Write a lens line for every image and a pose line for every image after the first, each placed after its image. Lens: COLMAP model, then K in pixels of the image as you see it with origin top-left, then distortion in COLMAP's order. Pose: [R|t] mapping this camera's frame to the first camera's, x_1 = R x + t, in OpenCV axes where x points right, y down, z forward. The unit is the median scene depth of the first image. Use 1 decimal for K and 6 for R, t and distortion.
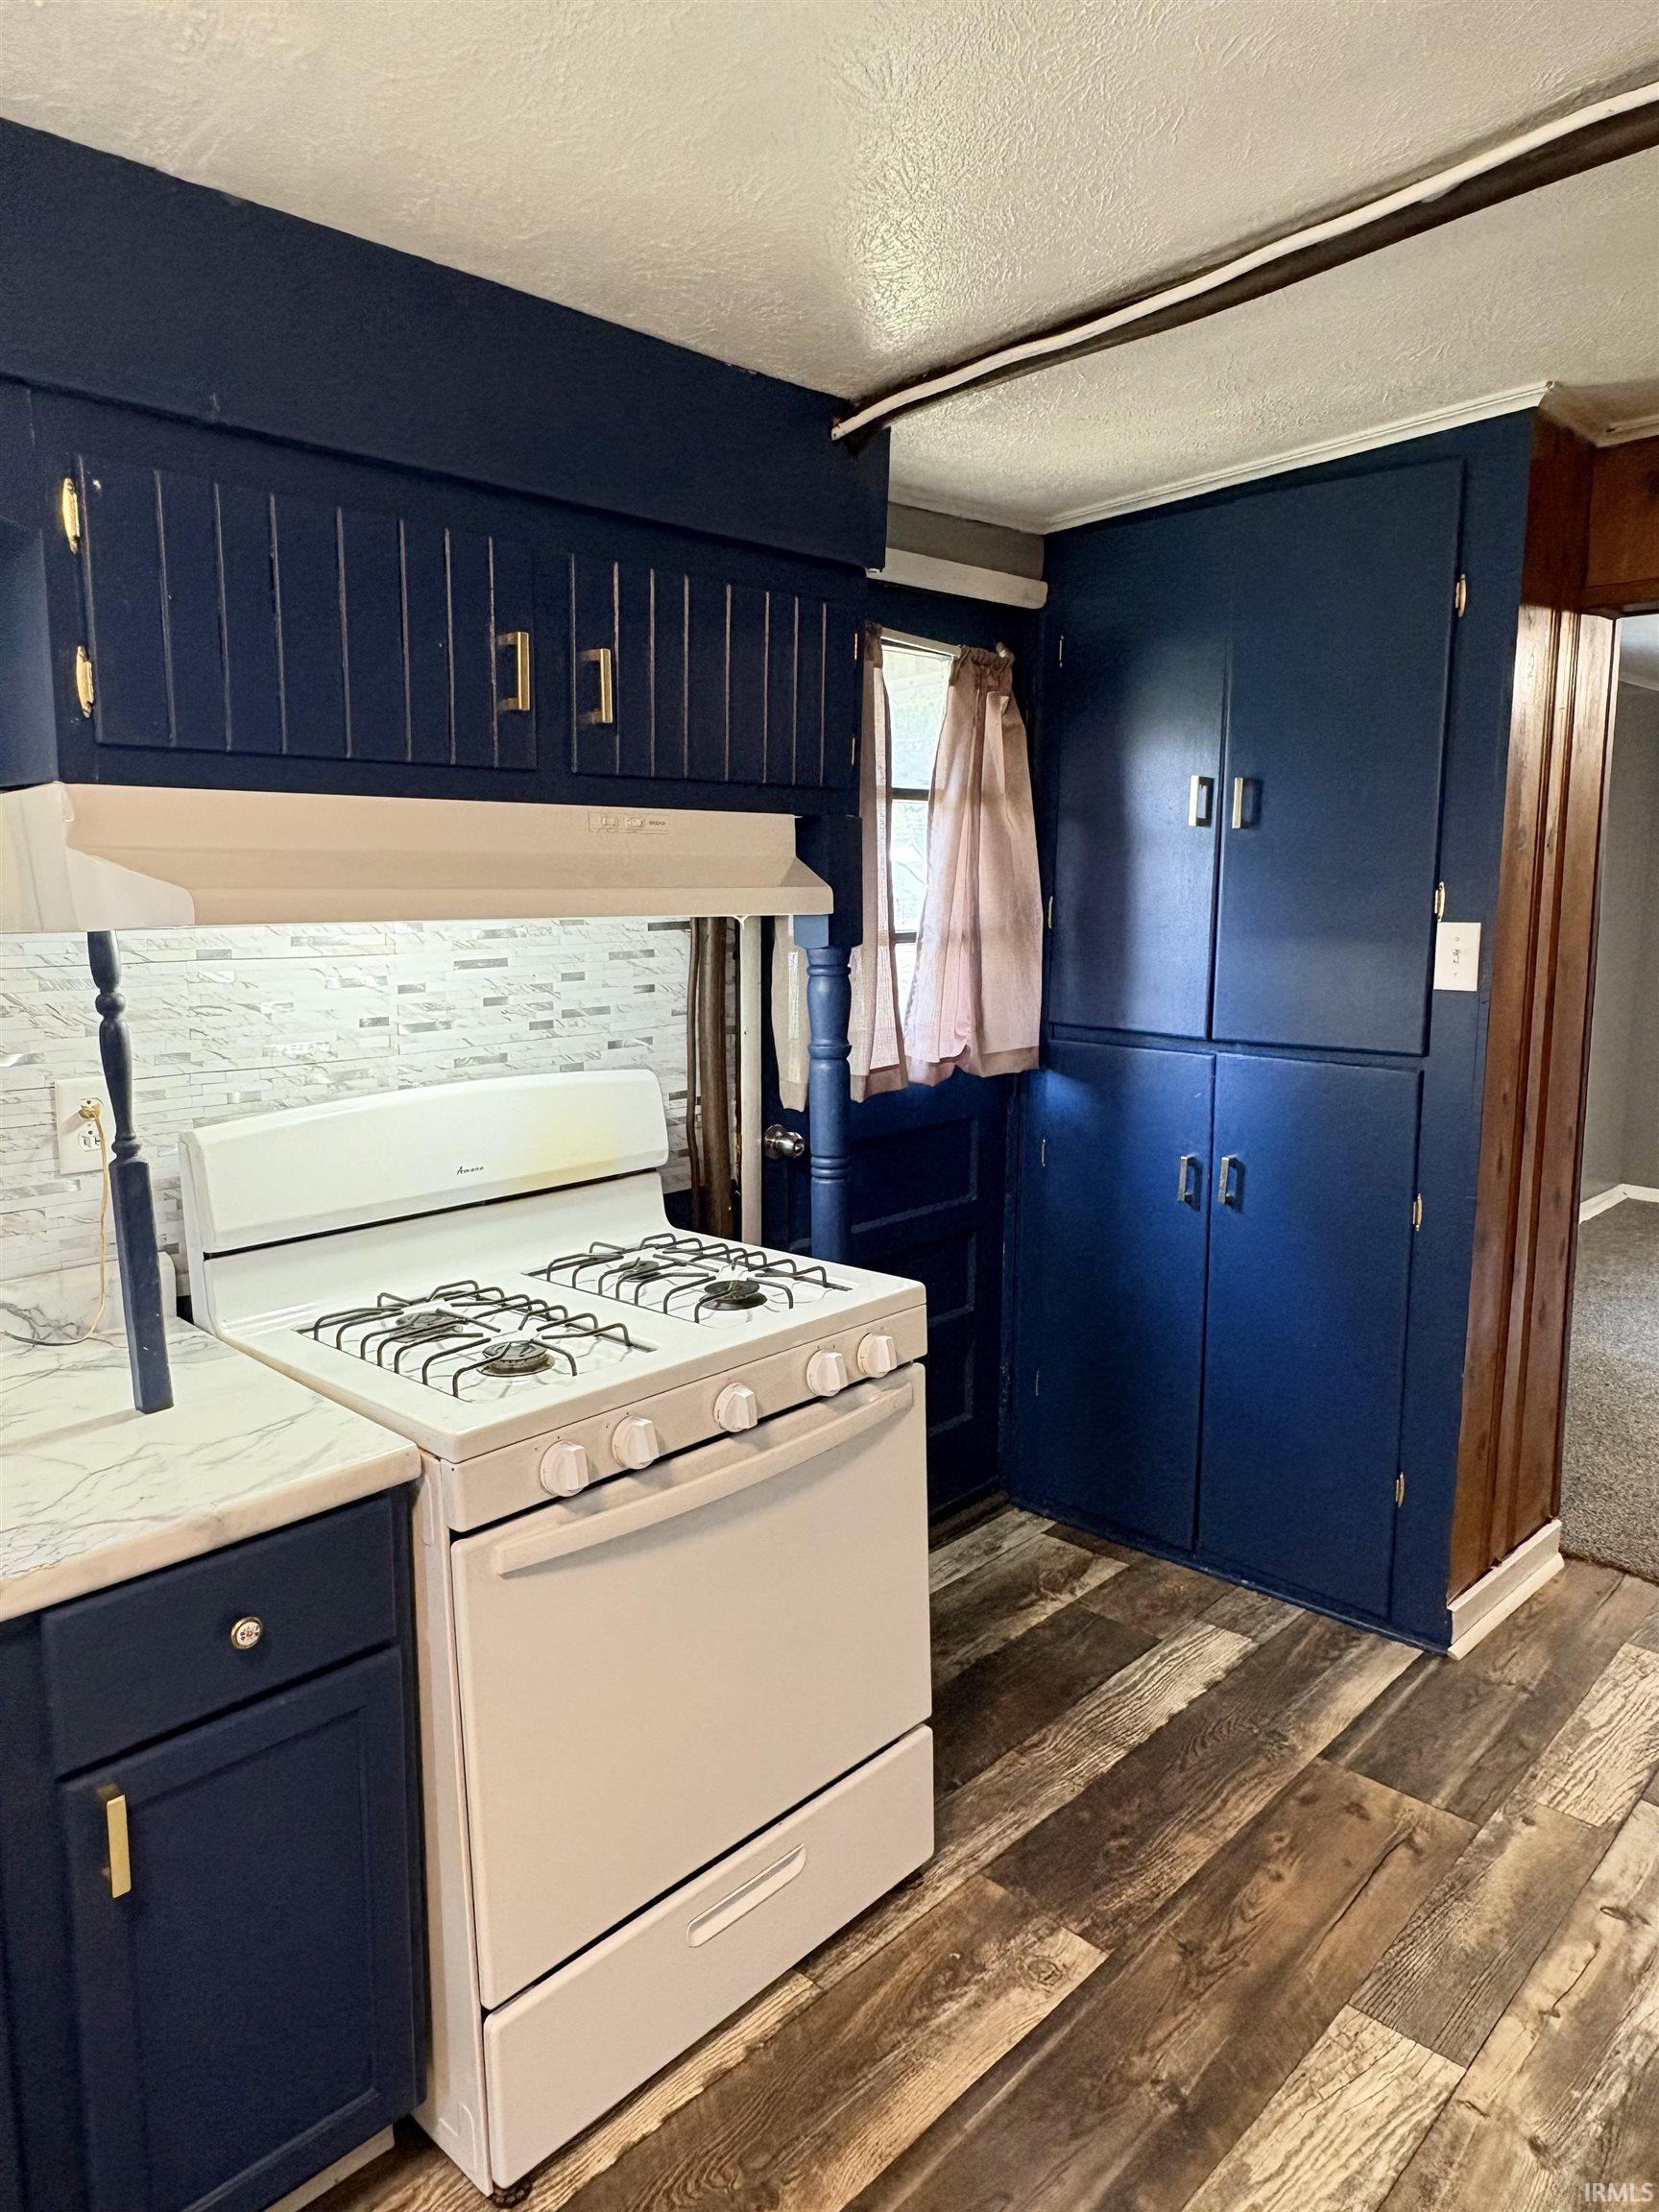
lens RADIAL K [[1466.3, 0, 825.8], [0, 1466.3, 1094.8], [0, 0, 1]] dist [-0.000133, 0.003678]
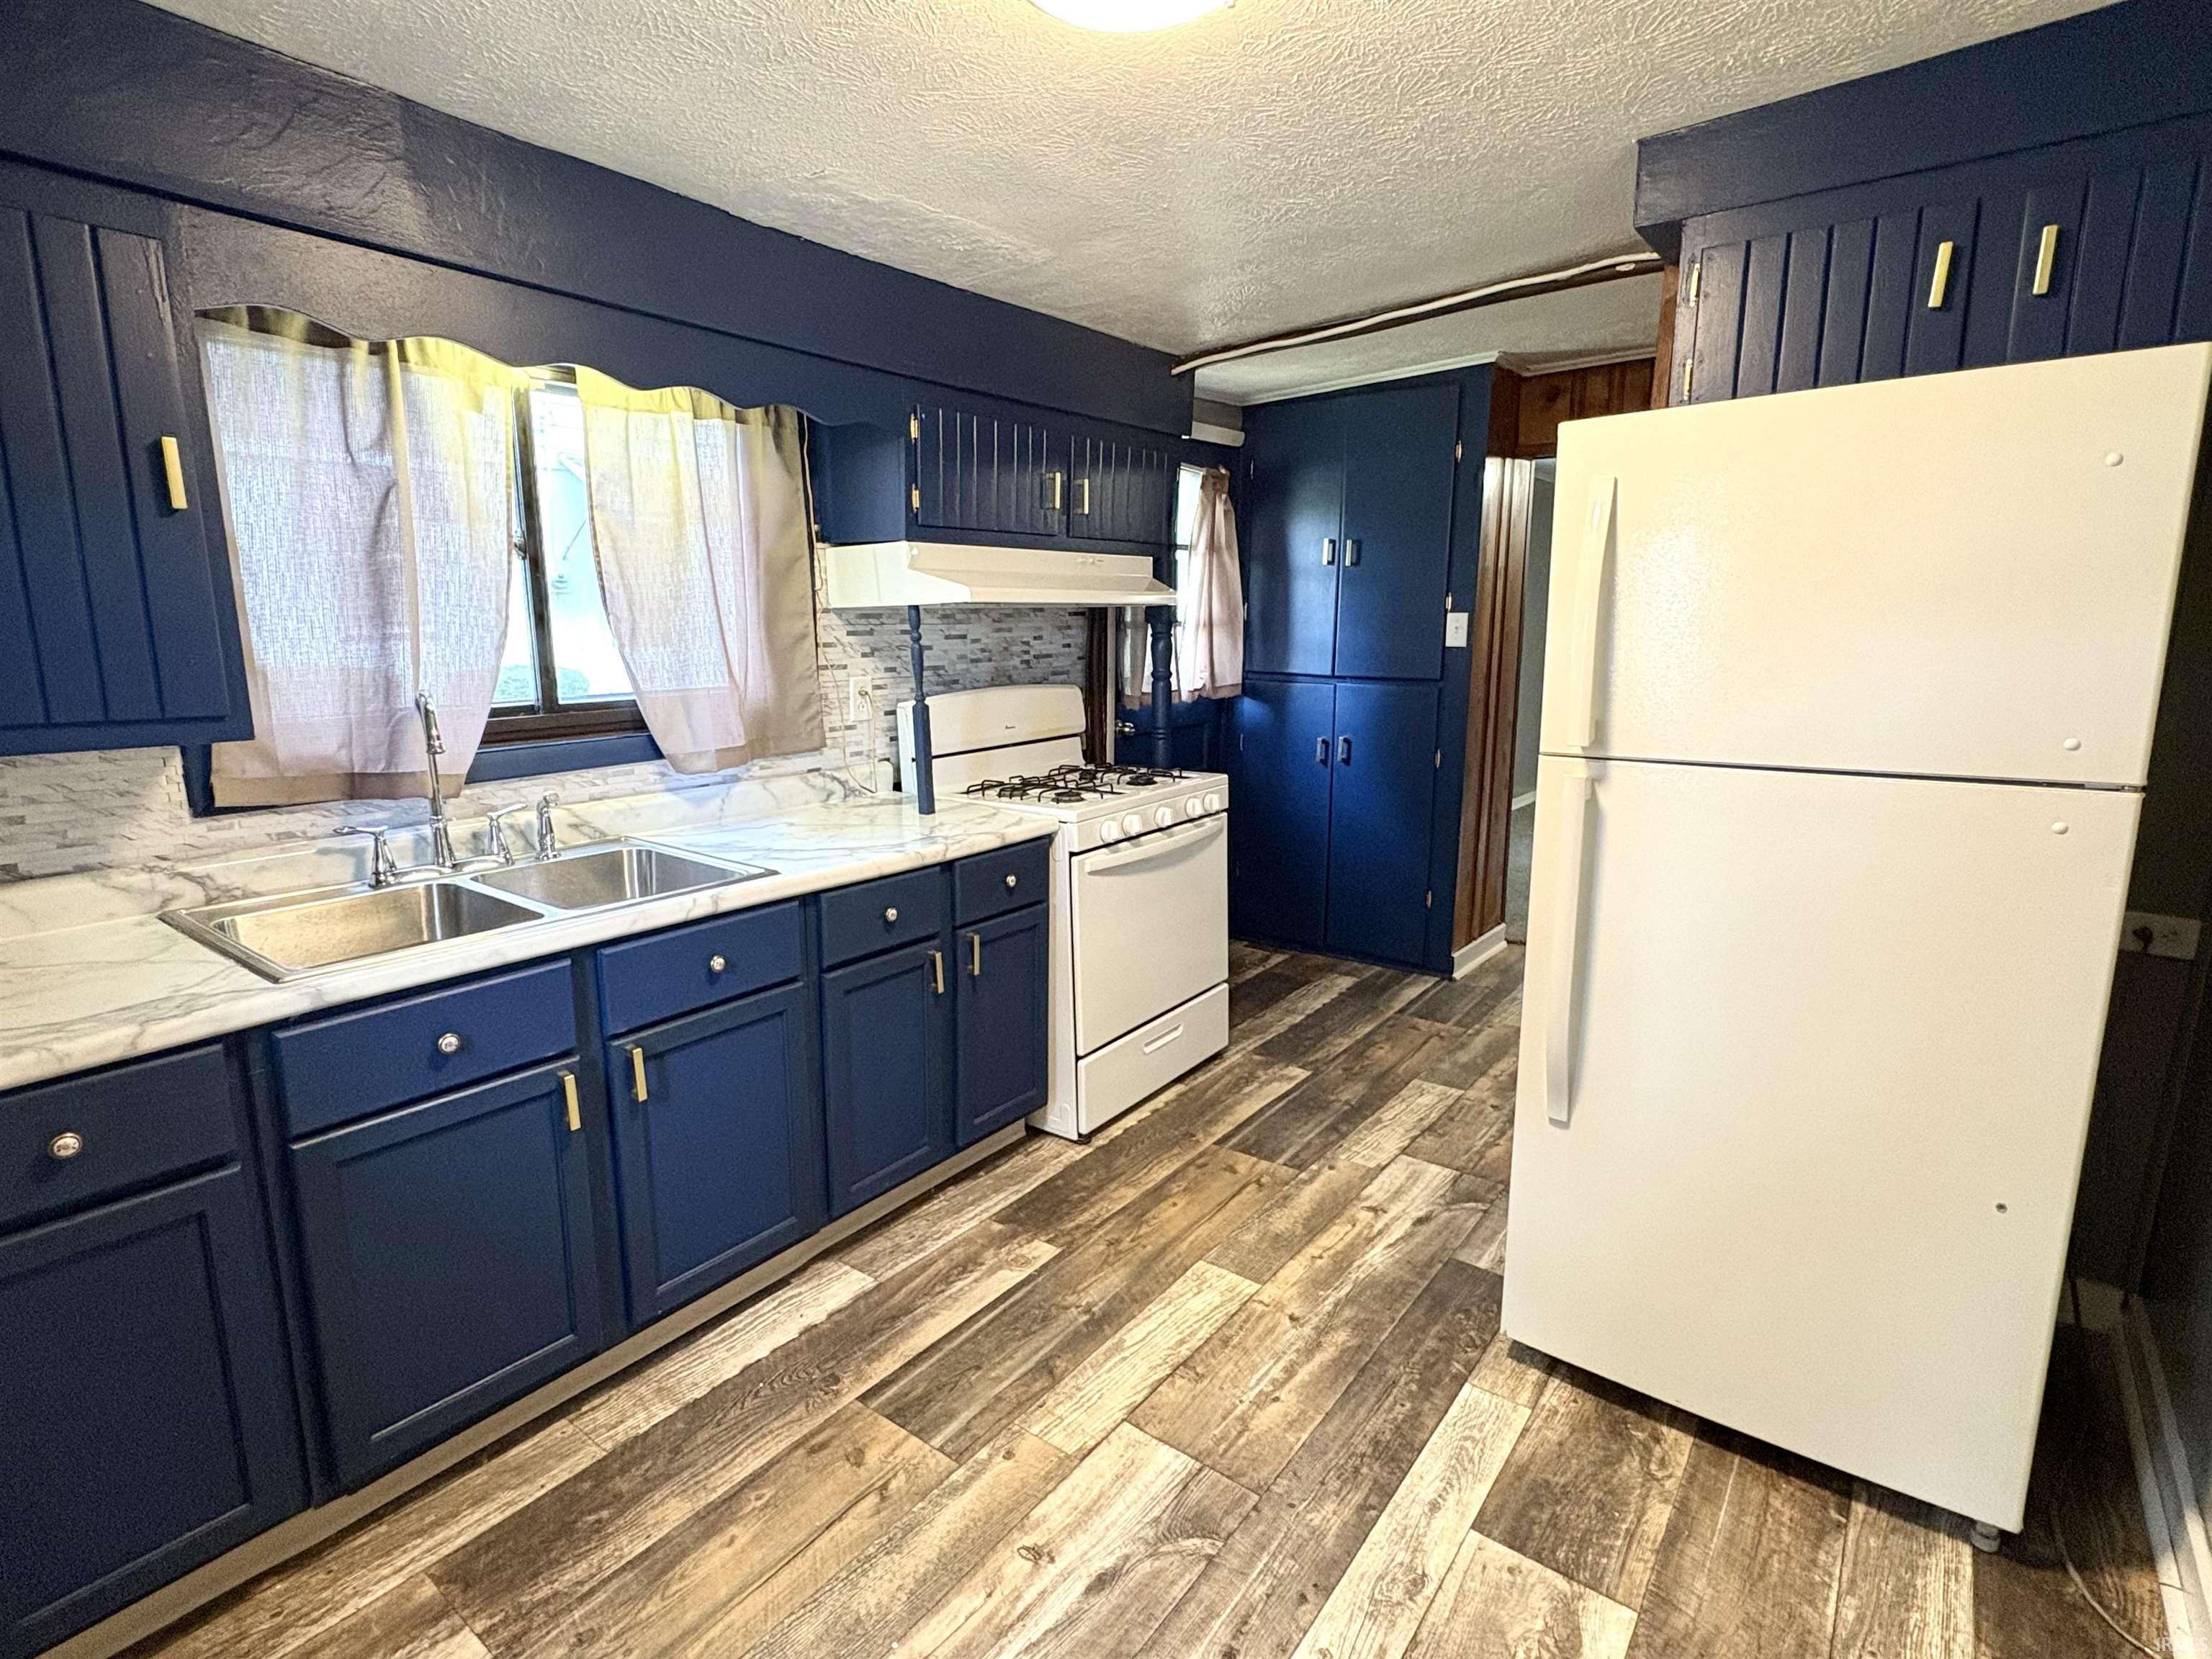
lens RADIAL K [[1115.5, 0, 1113.7], [0, 1115.5, 830.5], [0, 0, 1]] dist [0.005429, 0.000300]
pose [[0.992277, -0.023211, 0.121854, -0.231451], [0.017111, 0.998559, 0.050869, 0.094199], [-0.122859, -0.048391, 0.991244, -0.478415]]
